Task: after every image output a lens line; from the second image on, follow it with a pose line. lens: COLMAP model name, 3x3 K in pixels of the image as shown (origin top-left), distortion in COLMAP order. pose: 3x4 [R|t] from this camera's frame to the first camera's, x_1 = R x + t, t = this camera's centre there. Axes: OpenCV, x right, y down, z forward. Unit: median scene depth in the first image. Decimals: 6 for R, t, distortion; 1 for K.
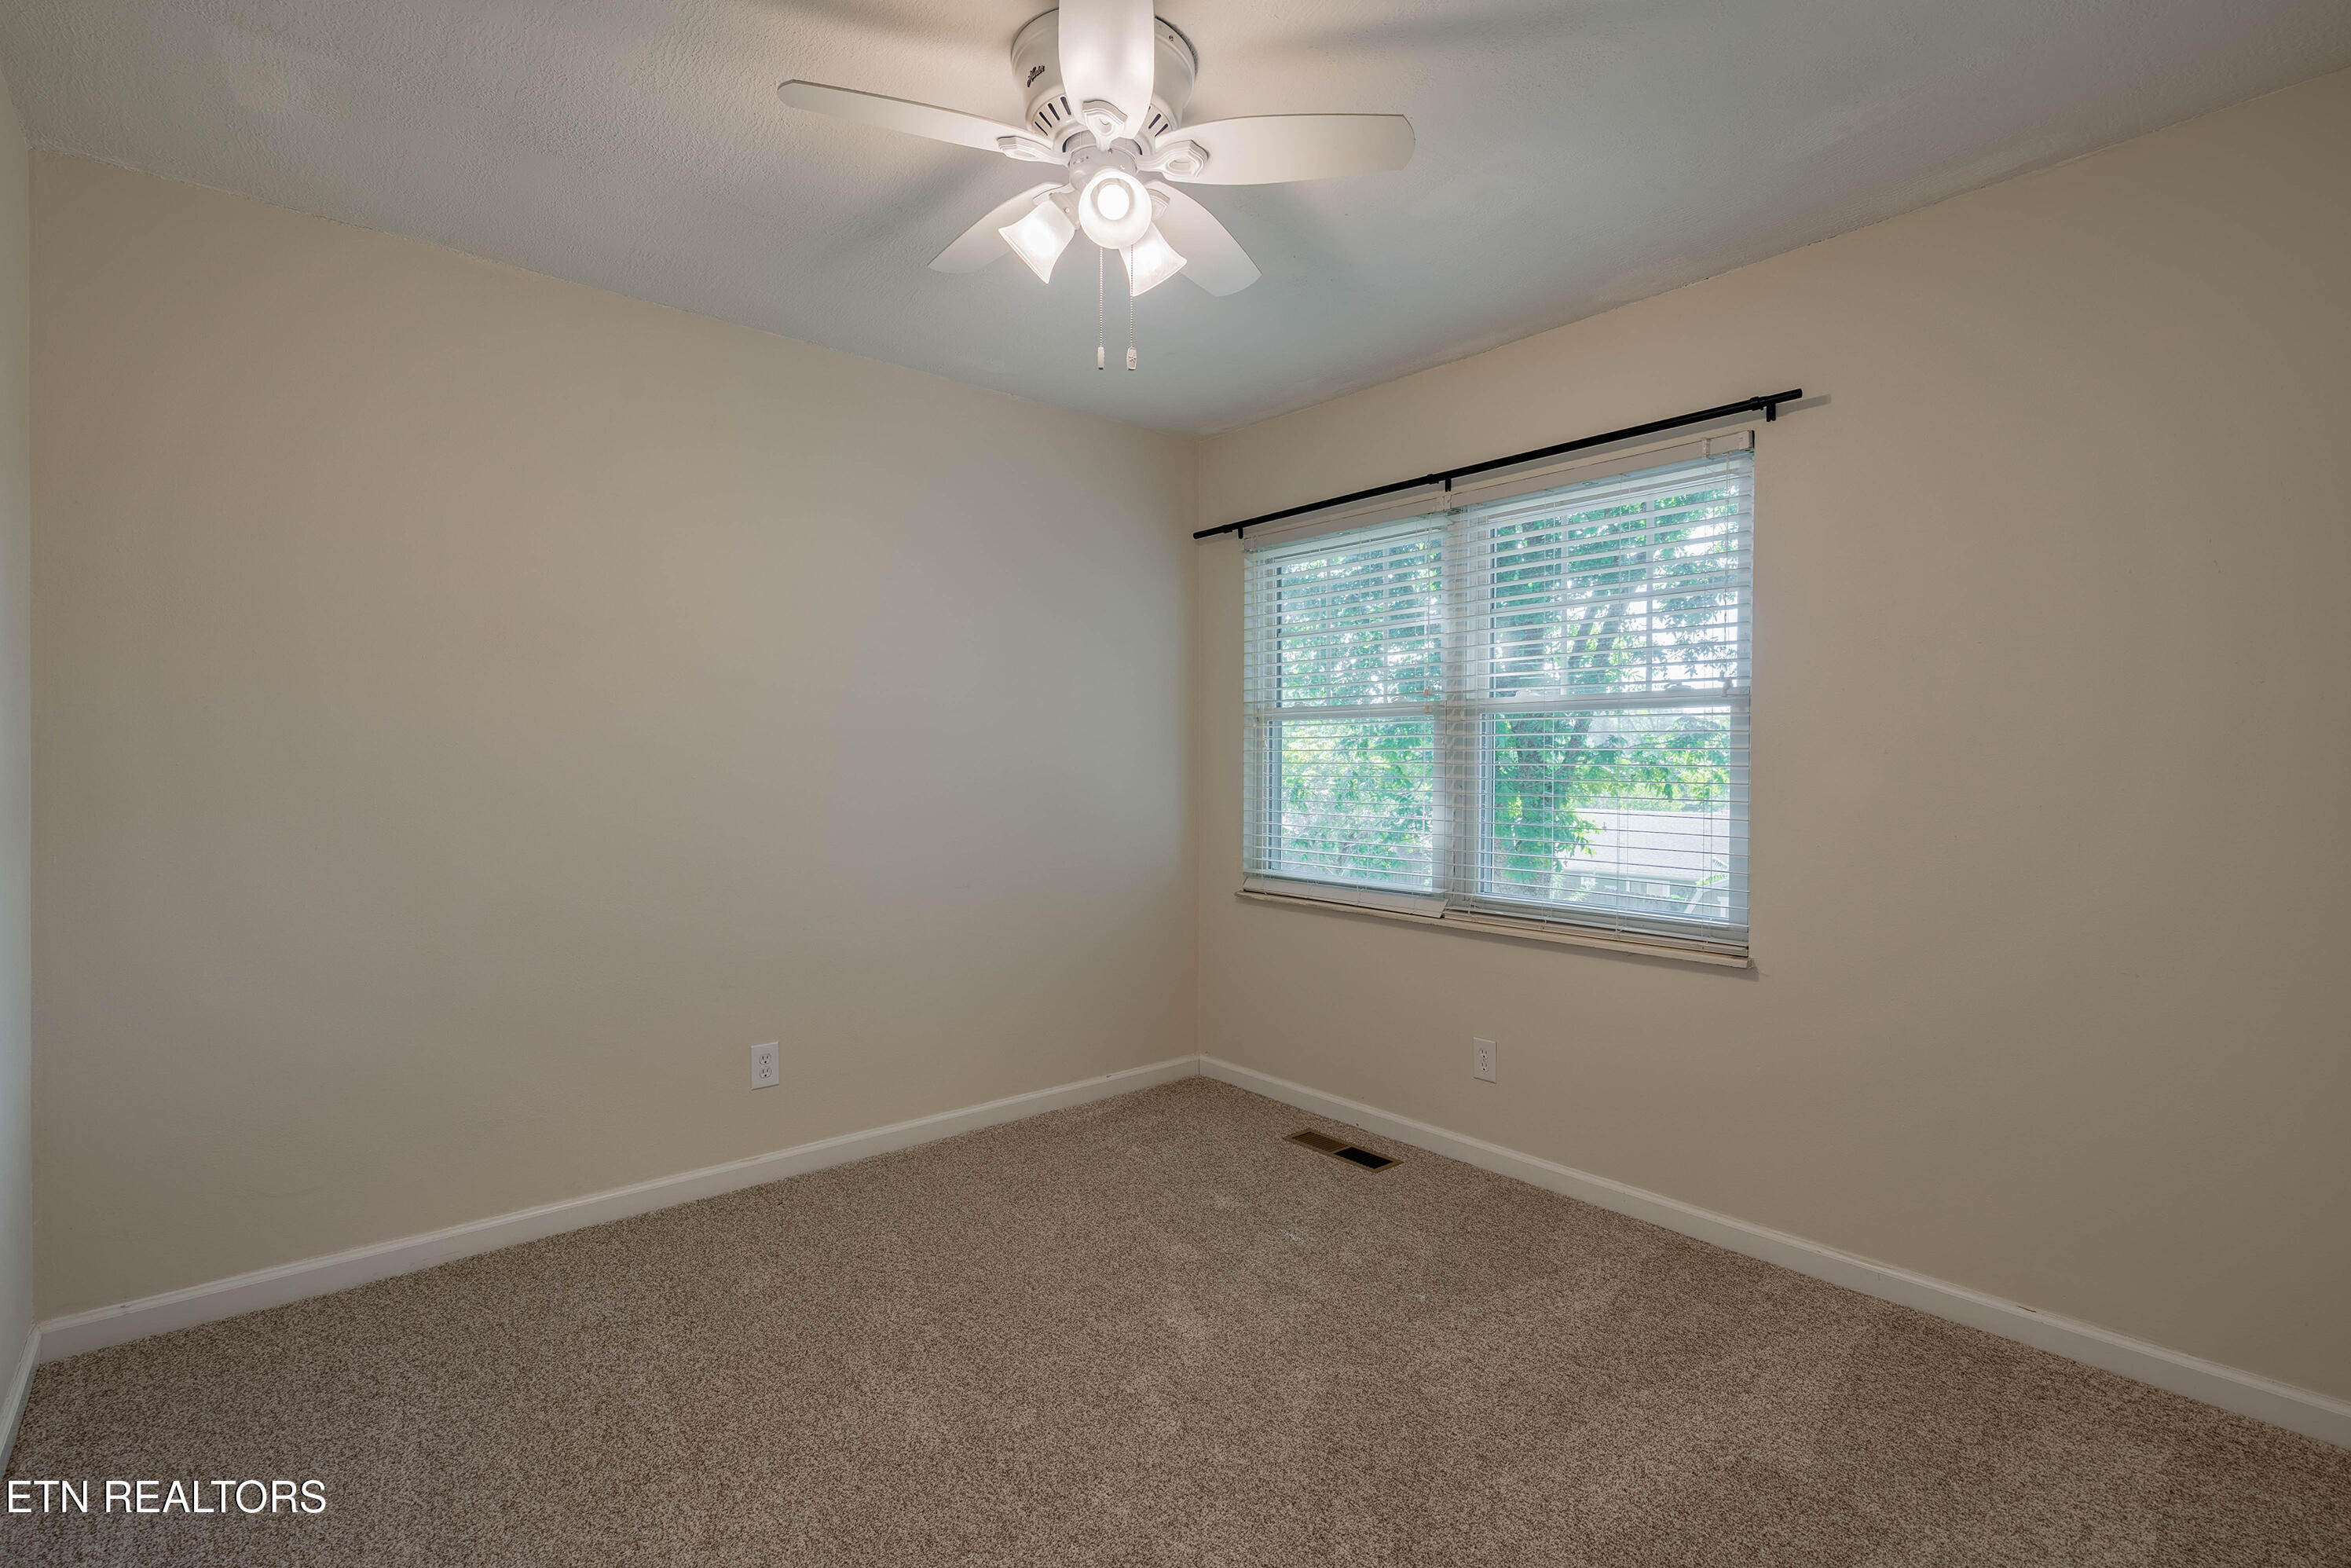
lens RADIAL K [[1078.5, 0, 1178.5], [0, 1078.5, 785.4], [0, 0, 1]] dist [-0.004152, 0.002394]
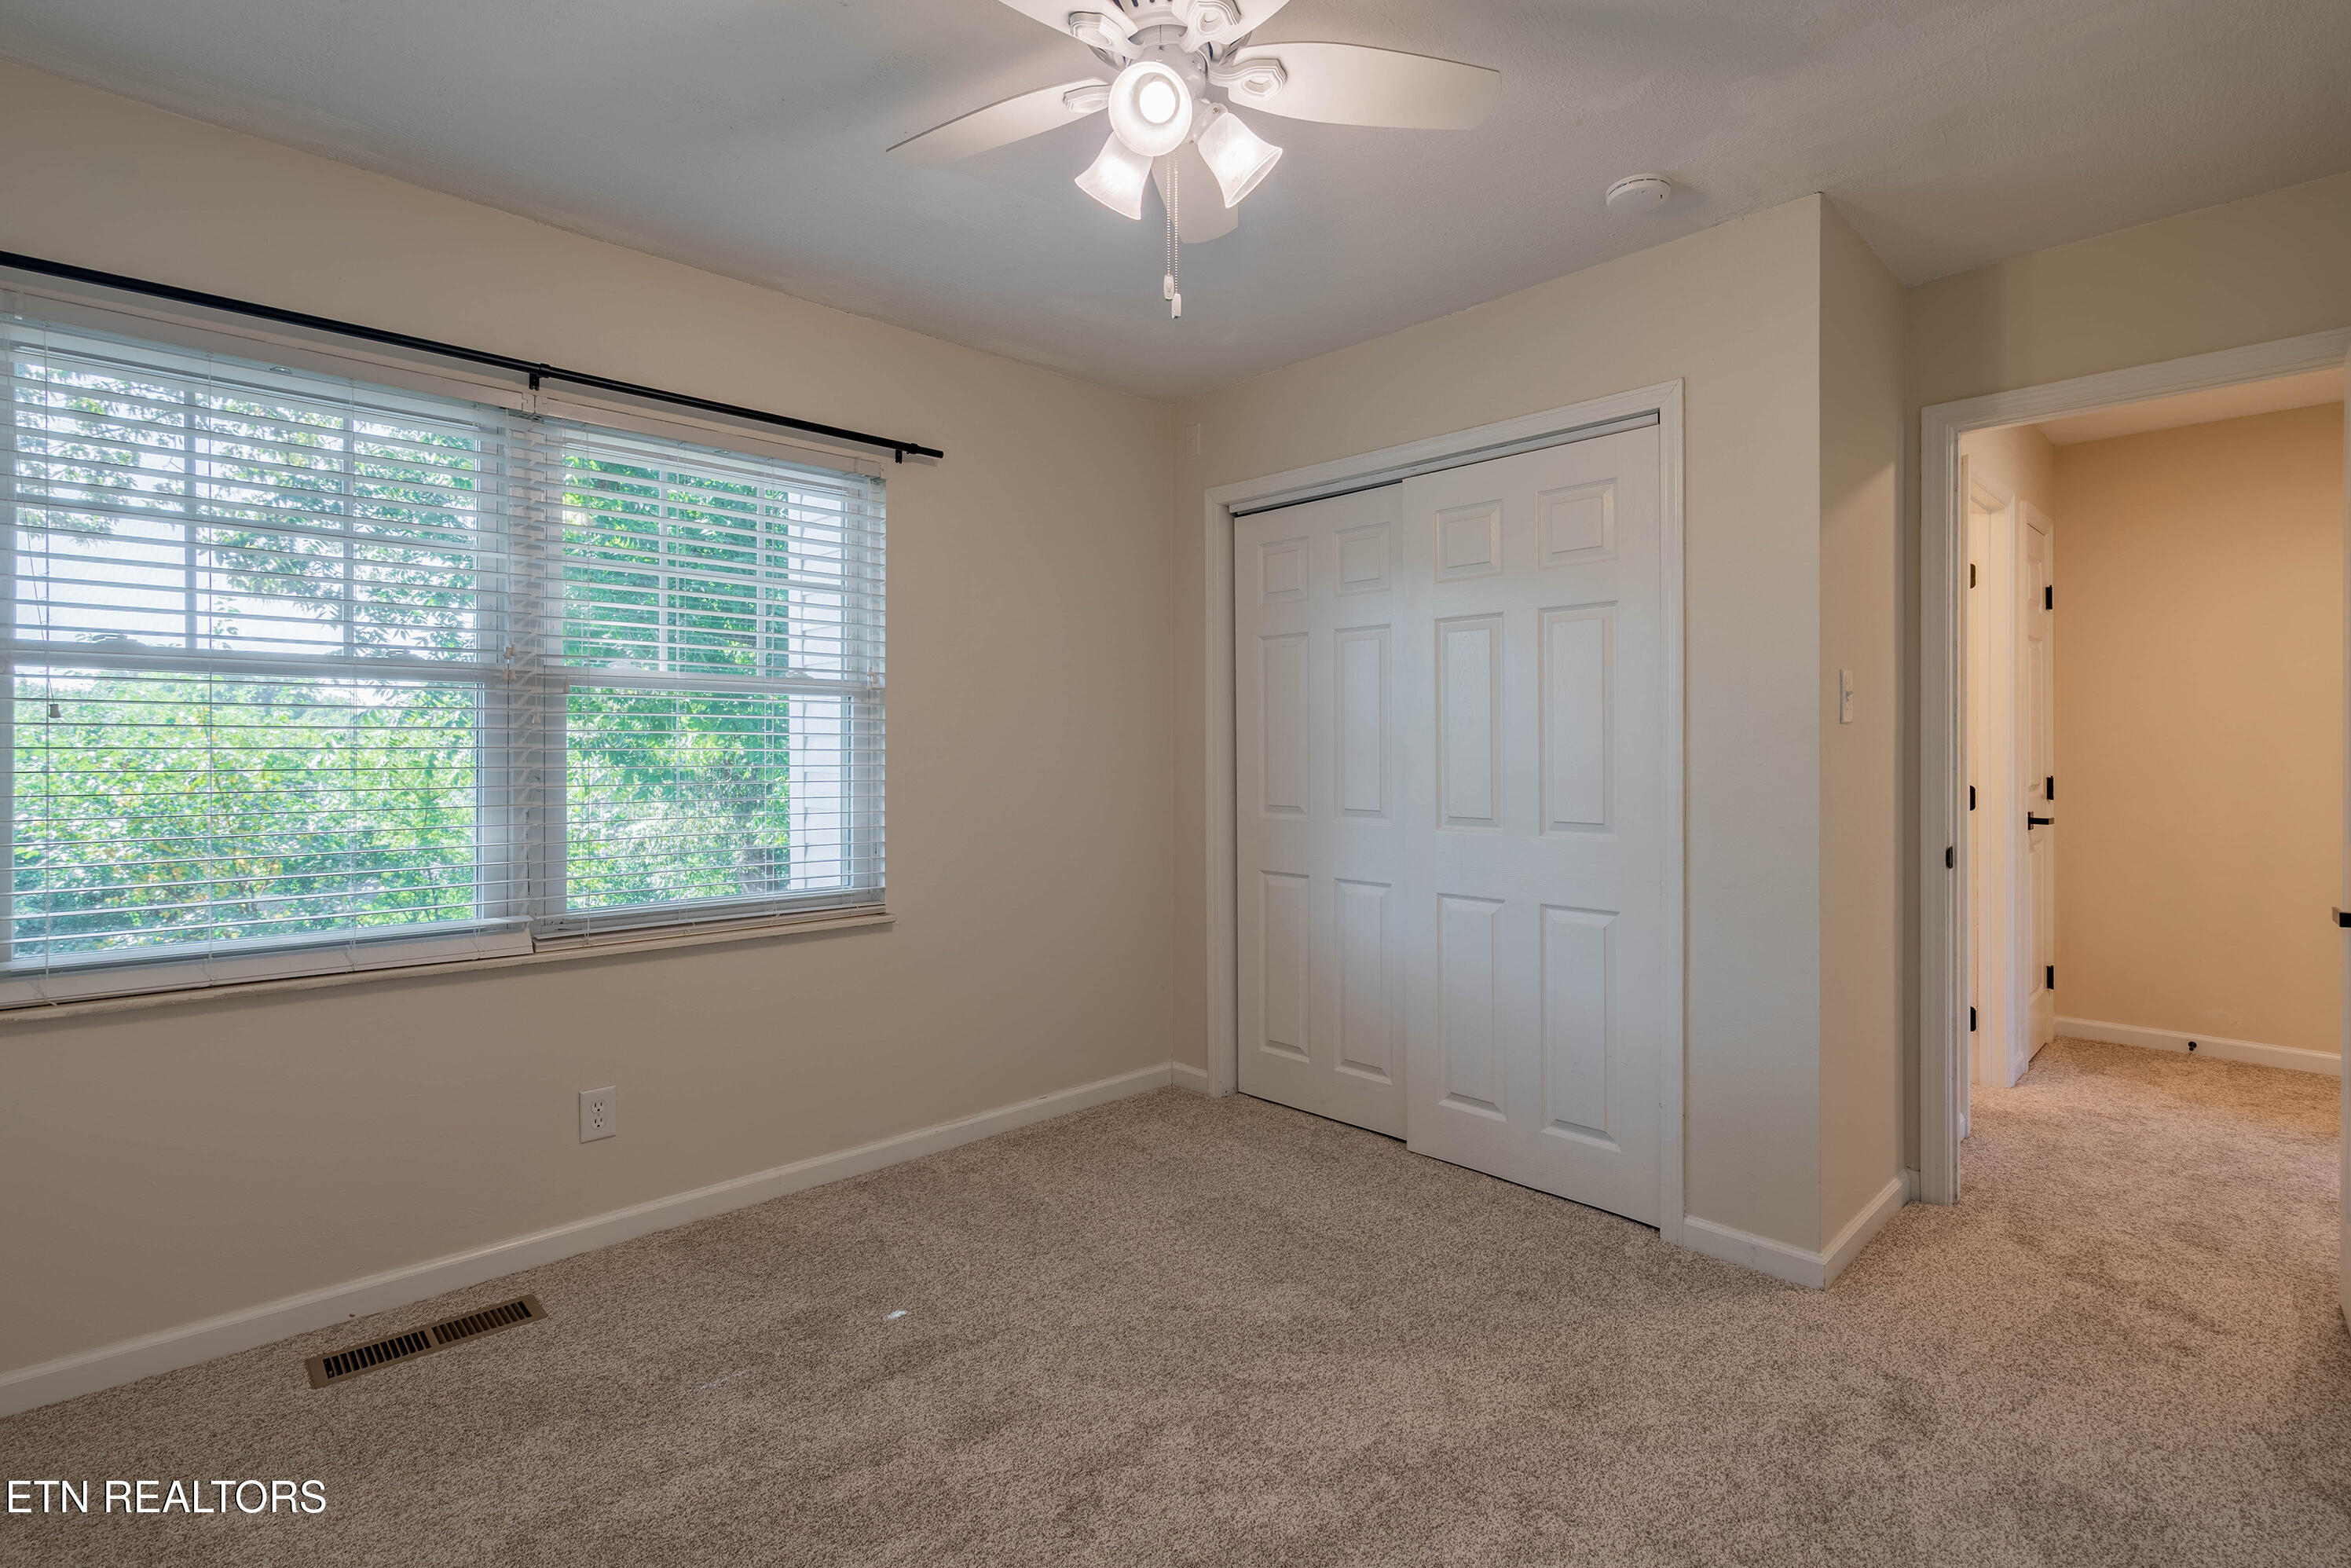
lens RADIAL K [[1078.5, 0, 1190.0], [0, 1078.5, 776.0], [0, 0, 1]] dist [-0.004152, 0.002394]
pose [[-0.034574, -0.021640, 0.999168, -0.562863], [0.027419, 0.999369, 0.022593, -0.005706], [-0.999026, 0.028178, -0.033959, 0.606622]]
